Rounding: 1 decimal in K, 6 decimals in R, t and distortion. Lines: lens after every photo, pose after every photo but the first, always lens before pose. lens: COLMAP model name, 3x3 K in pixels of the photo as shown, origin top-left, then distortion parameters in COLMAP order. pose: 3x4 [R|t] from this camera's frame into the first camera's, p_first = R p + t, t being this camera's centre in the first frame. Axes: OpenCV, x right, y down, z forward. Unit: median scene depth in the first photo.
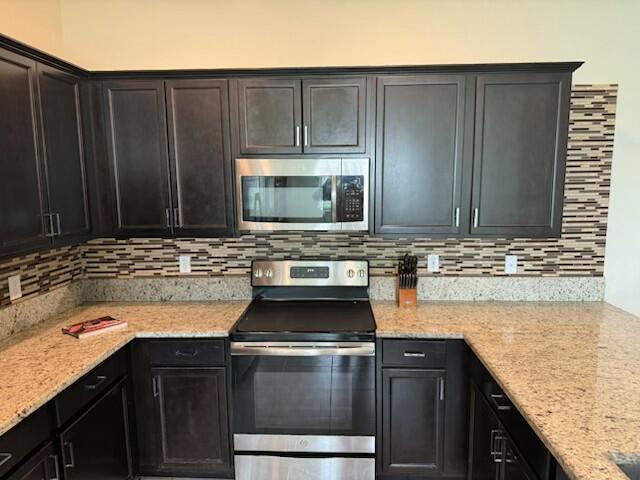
lens RADIAL K [[454.4, 0, 319.5], [0, 454.4, 238.4], [0, 0, 1]] dist [0.049544, -0.001011]
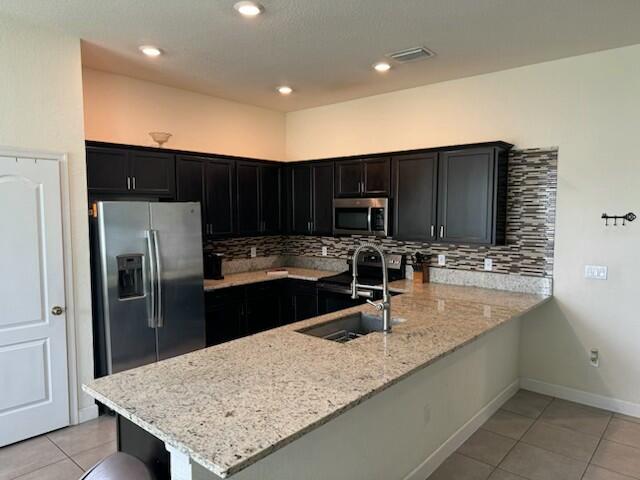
lens RADIAL K [[454.4, 0, 321.3], [0, 454.4, 242.2], [0, 0, 1]] dist [0.049544, -0.001011]
pose [[0.783258, 0.053754, -0.619369, 0.929380], [-0.079478, 0.996738, -0.014003, 0.048155], [0.616596, 0.060195, 0.784975, -0.564824]]
